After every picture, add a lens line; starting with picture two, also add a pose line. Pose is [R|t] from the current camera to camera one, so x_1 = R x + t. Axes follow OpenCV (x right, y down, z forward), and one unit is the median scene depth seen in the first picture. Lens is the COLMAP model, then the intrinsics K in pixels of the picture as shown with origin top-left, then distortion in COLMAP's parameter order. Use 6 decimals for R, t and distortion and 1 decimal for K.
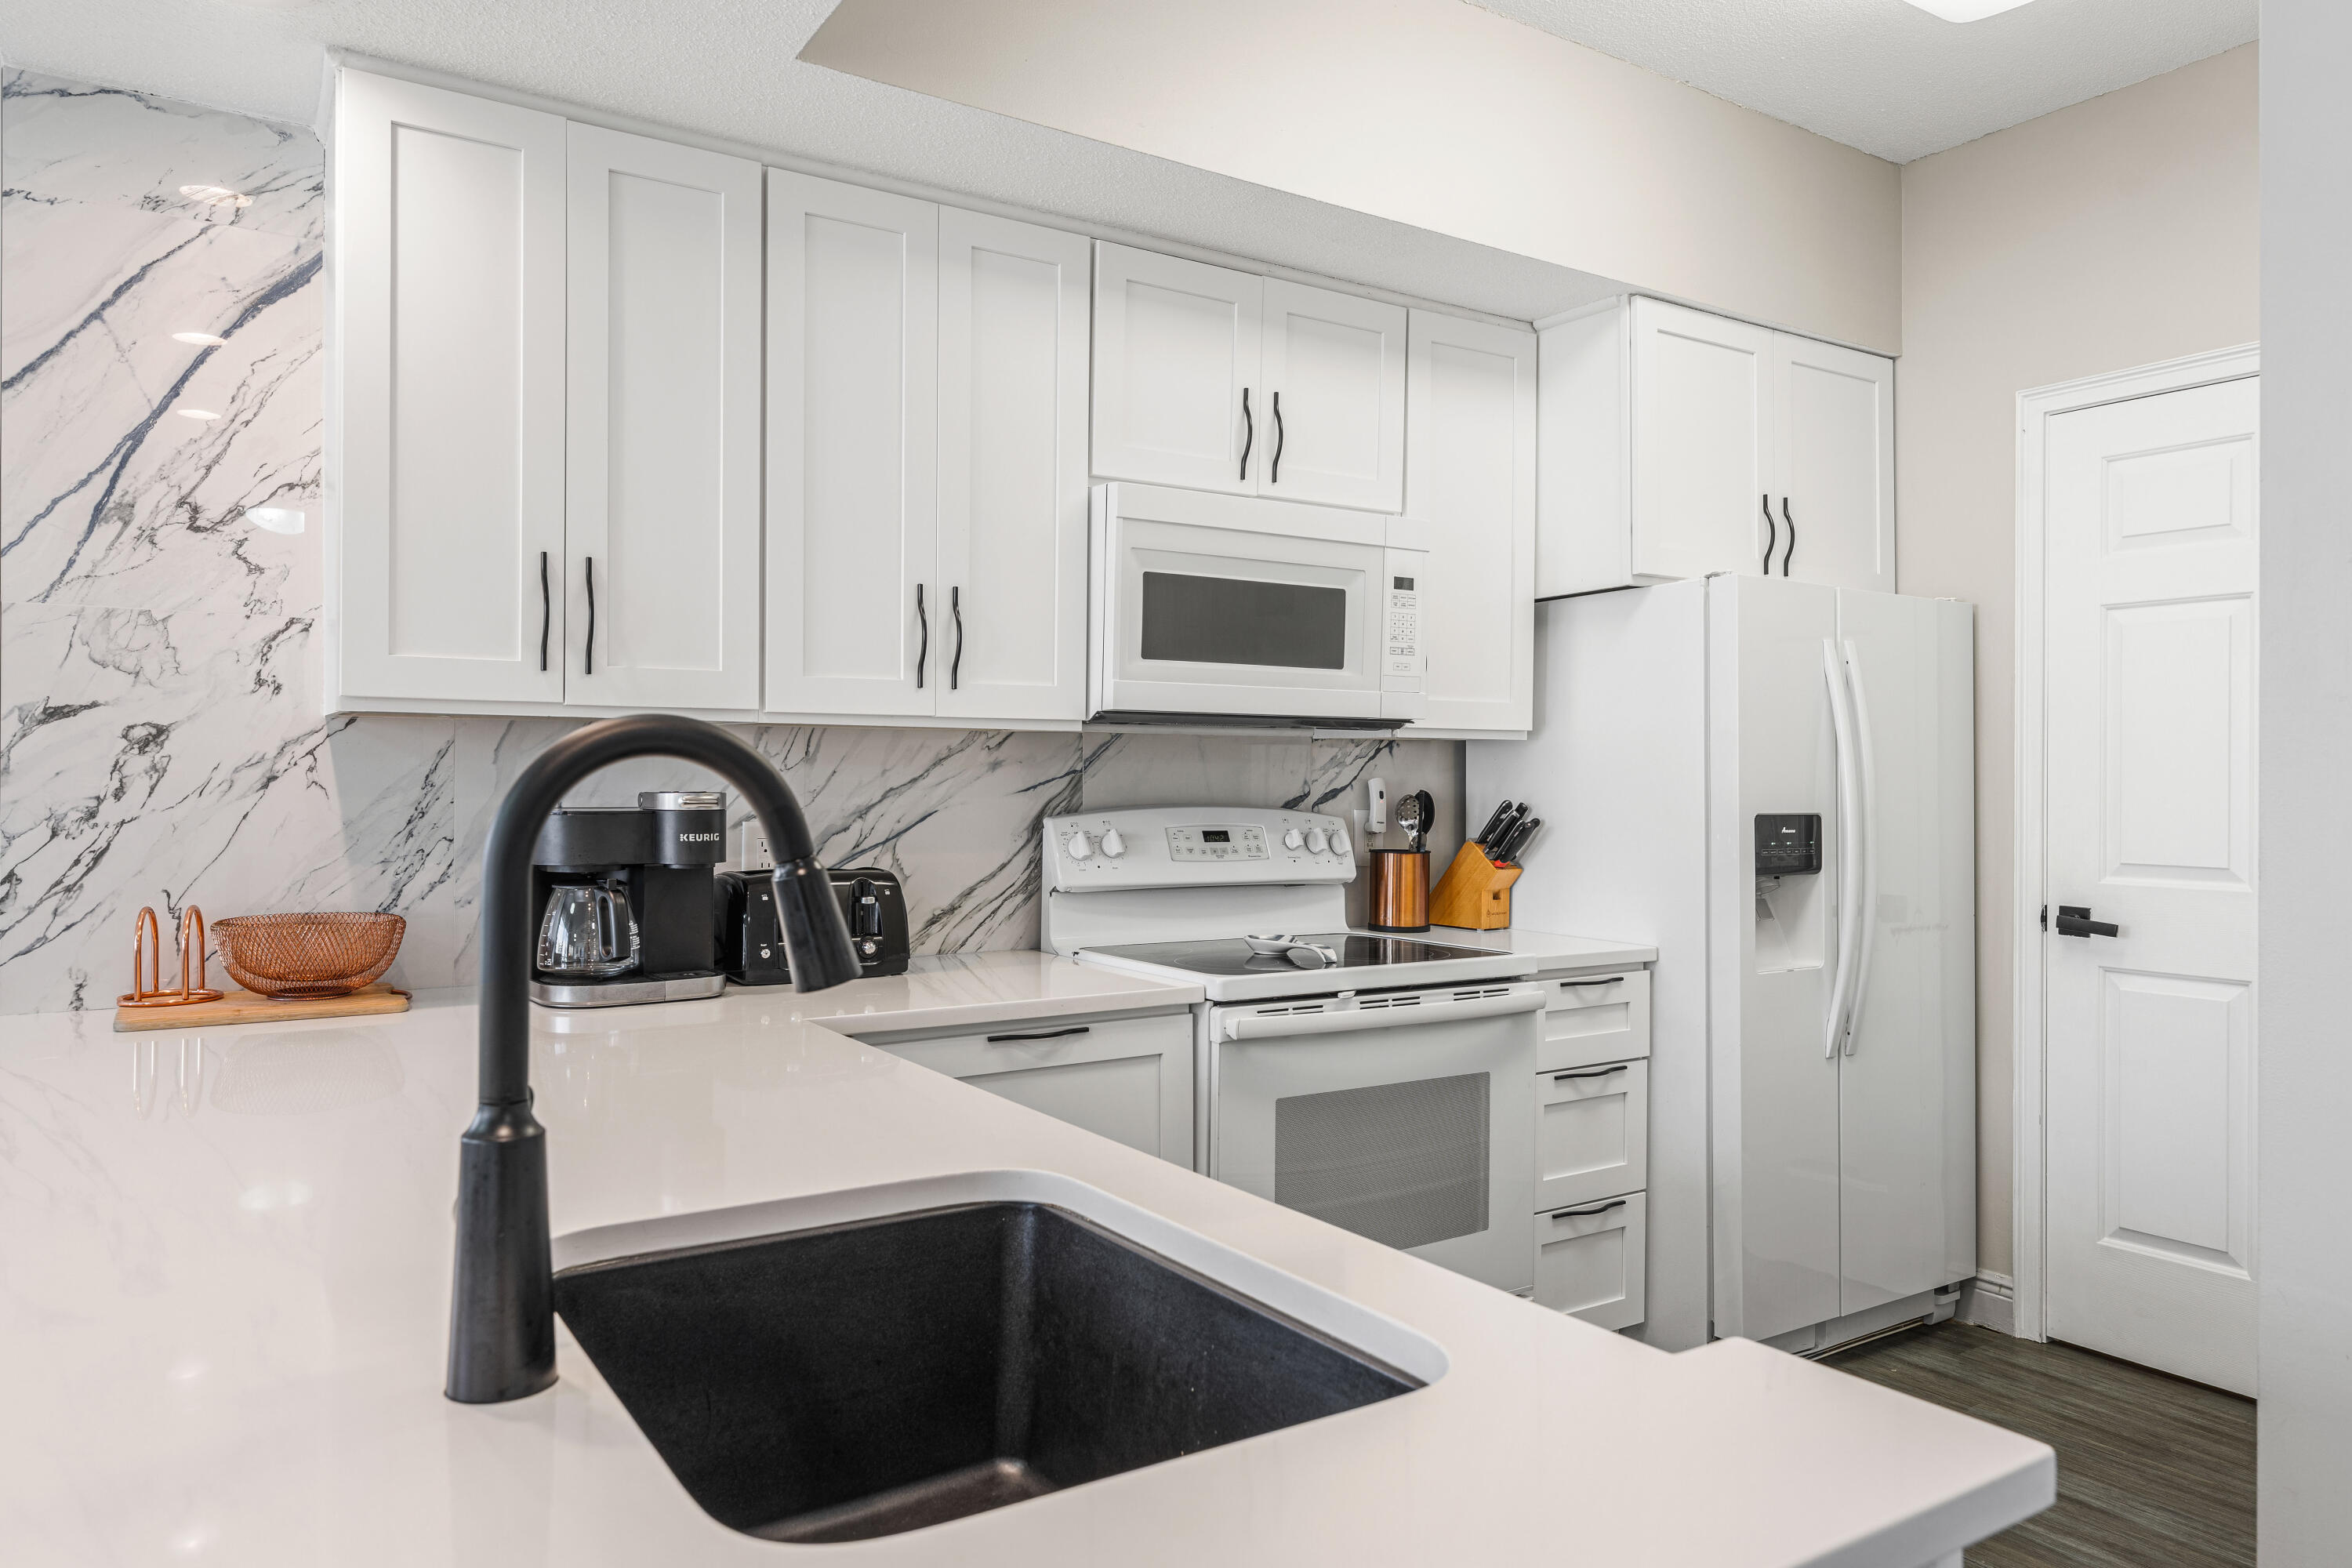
lens RADIAL K [[1536.4, 0, 1185.0], [0, 1536.4, 778.0], [0, 0, 1]] dist [0.001988, 0.001766]
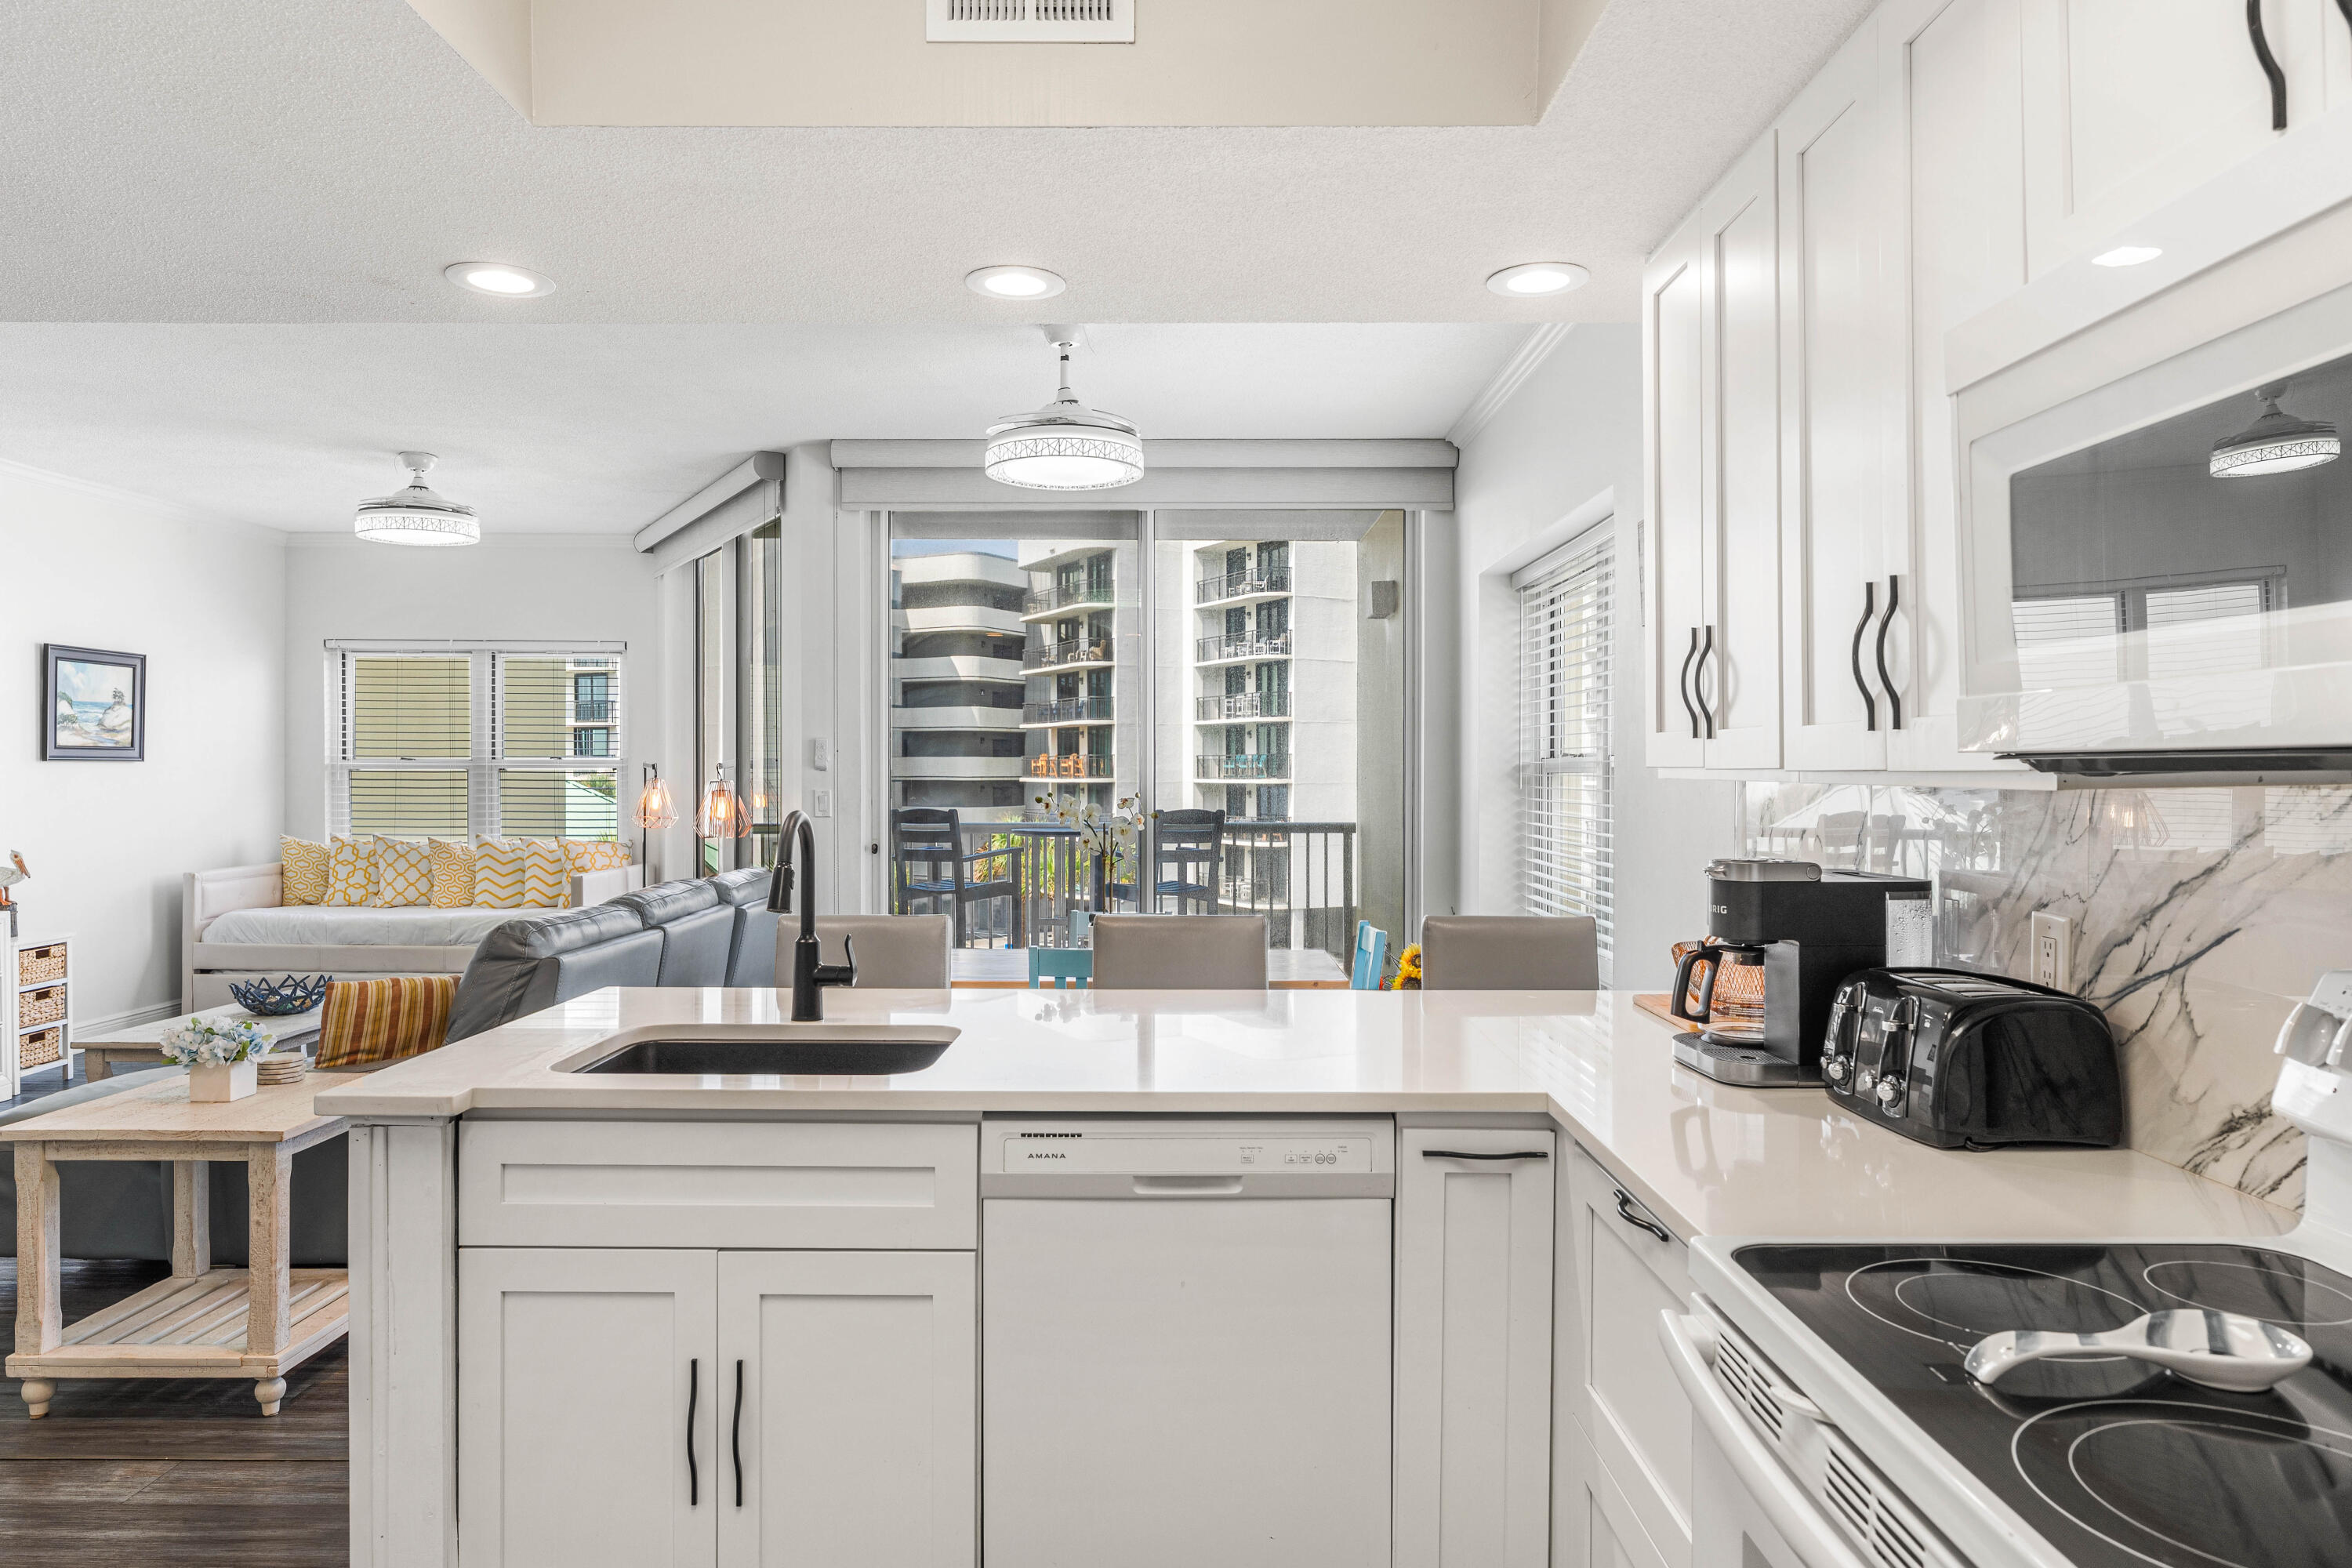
lens RADIAL K [[1490.3, 0, 1167.2], [0, 1490.3, 786.7], [0, 0, 1]] dist [-0.000955, 0.001559]
pose [[-0.552726, 0.005873, -0.833342, 0.522308], [-0.001921, 0.999964, 0.008322, -0.035352], [0.833361, 0.006201, -0.552694, 1.019802]]
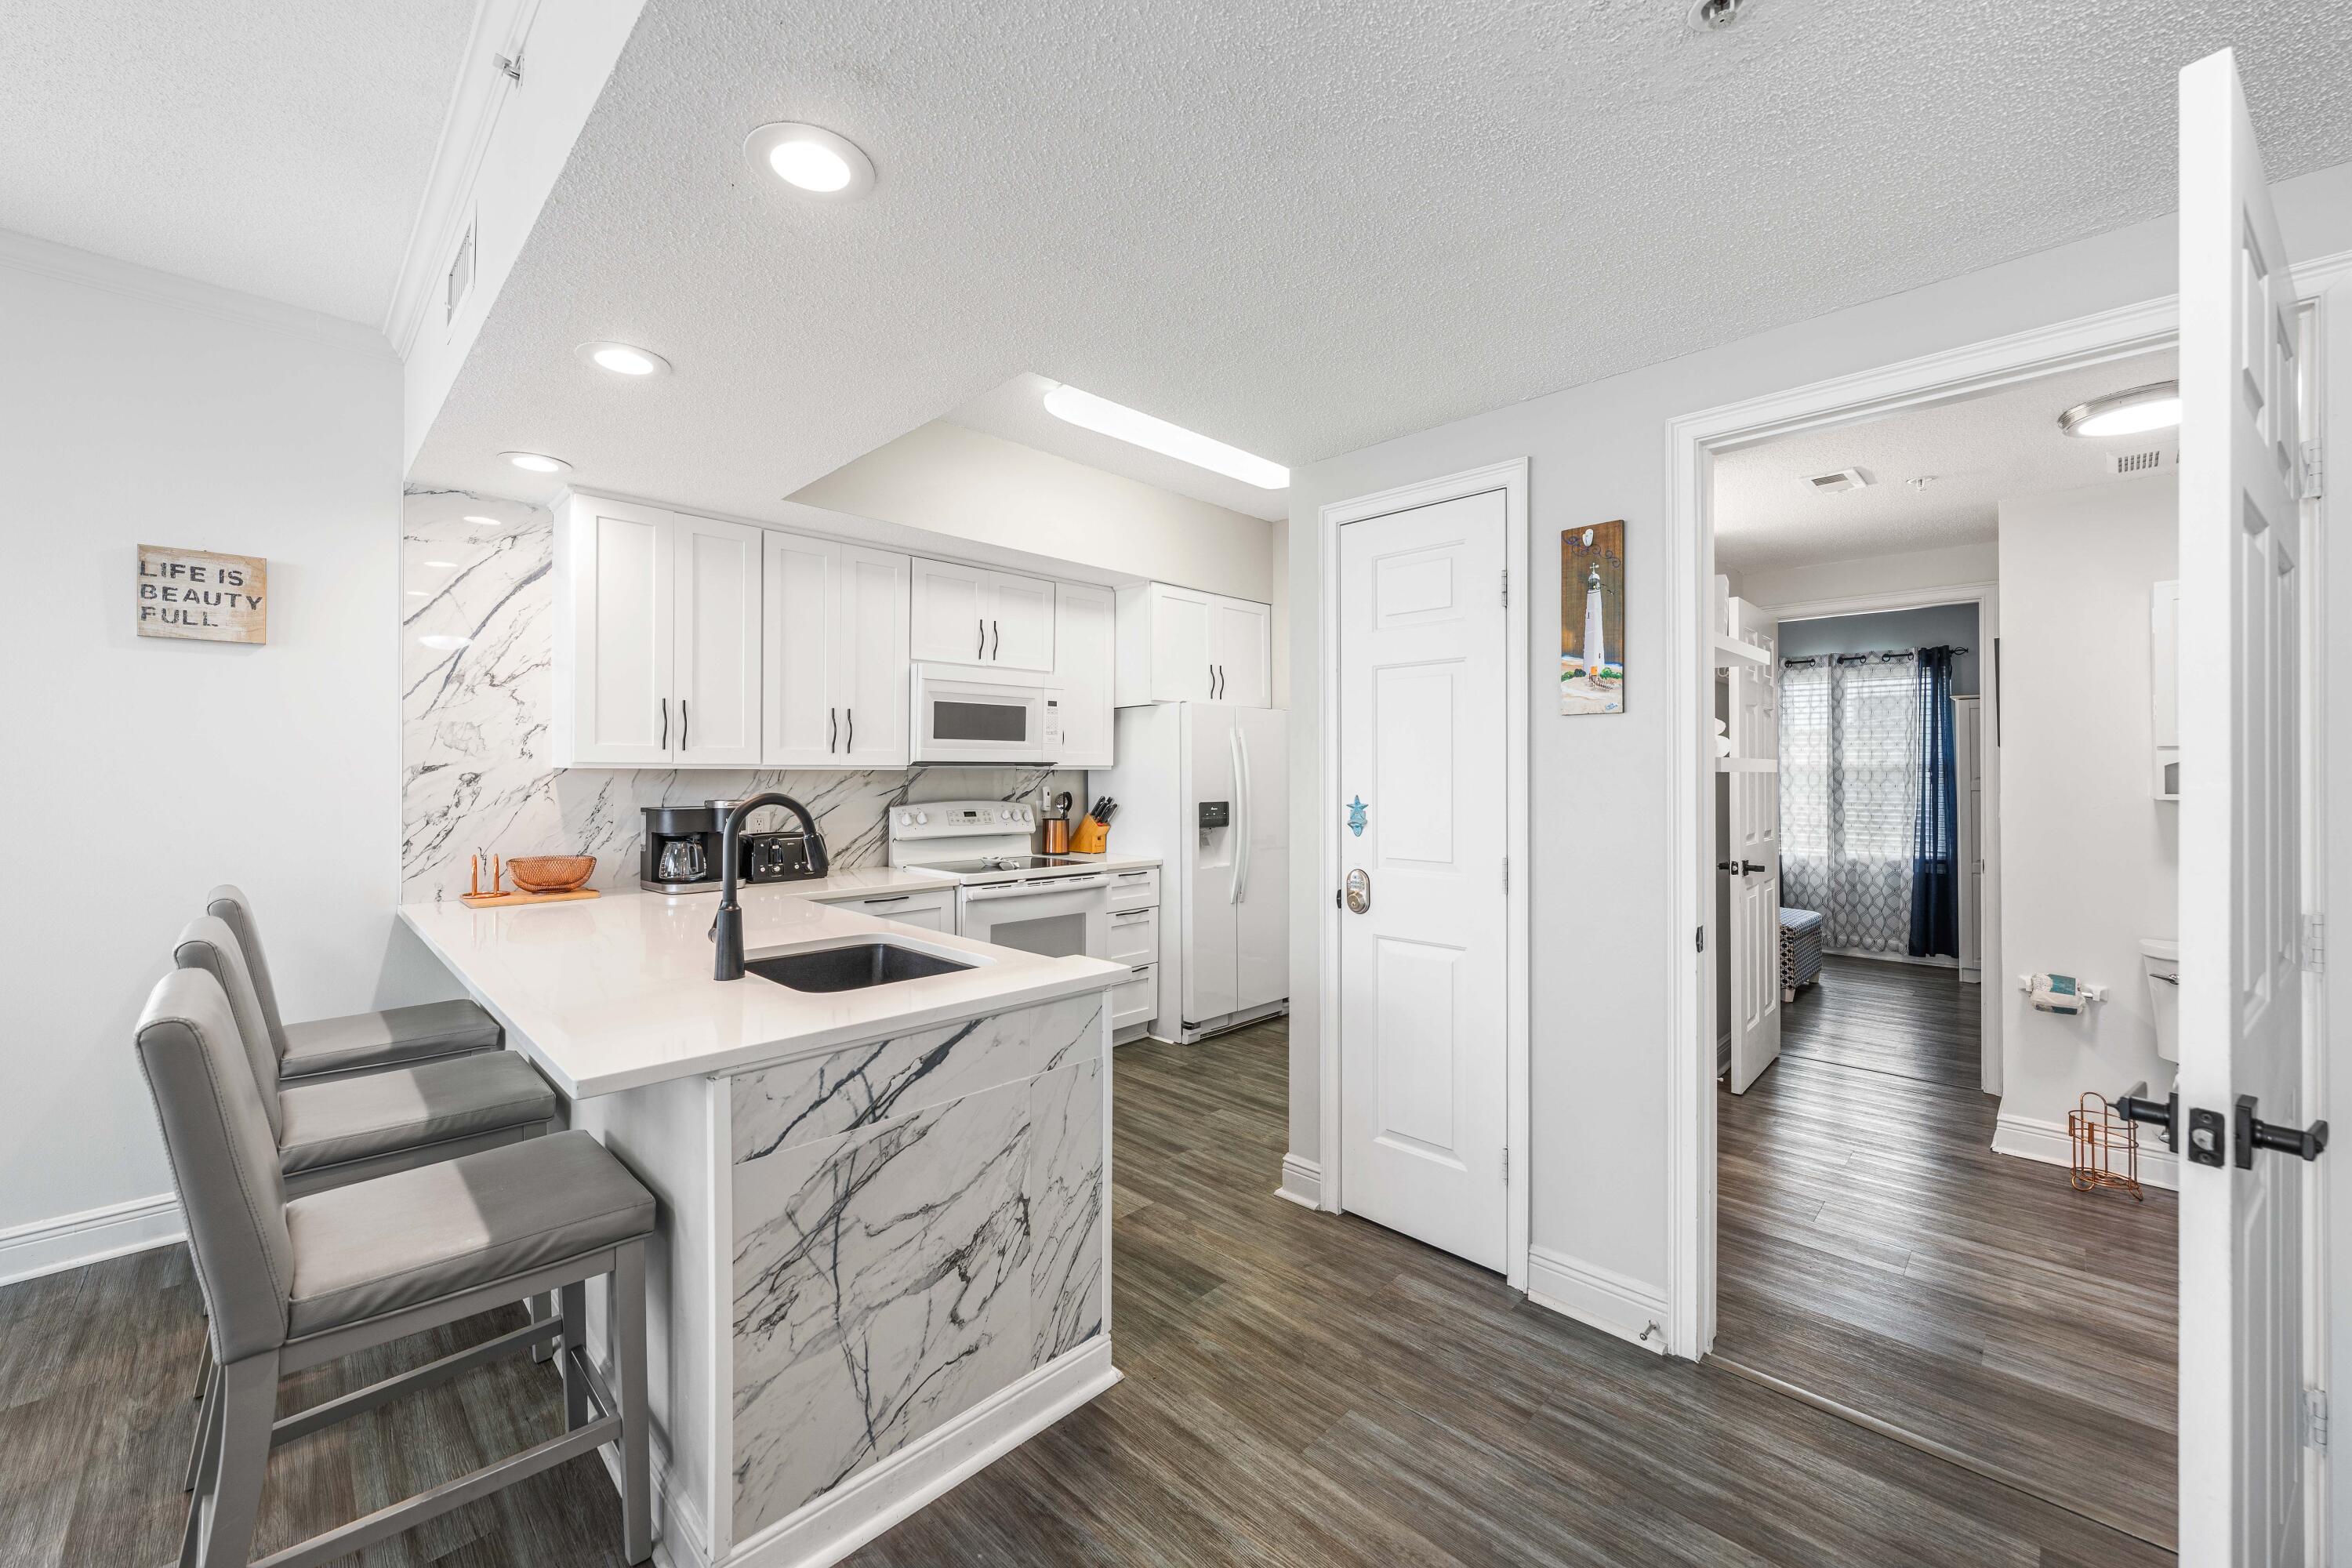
lens RADIAL K [[909.2, 0, 1179.3], [0, 909.2, 767.1], [0, 0, 1]] dist [-0.000669, -0.000825]
pose [[0.977649, -0.002748, 0.210228, 0.044964], [0.003404, 0.999990, -0.002761, -0.029423], [-0.210218, 0.003415, 0.977649, -0.409465]]
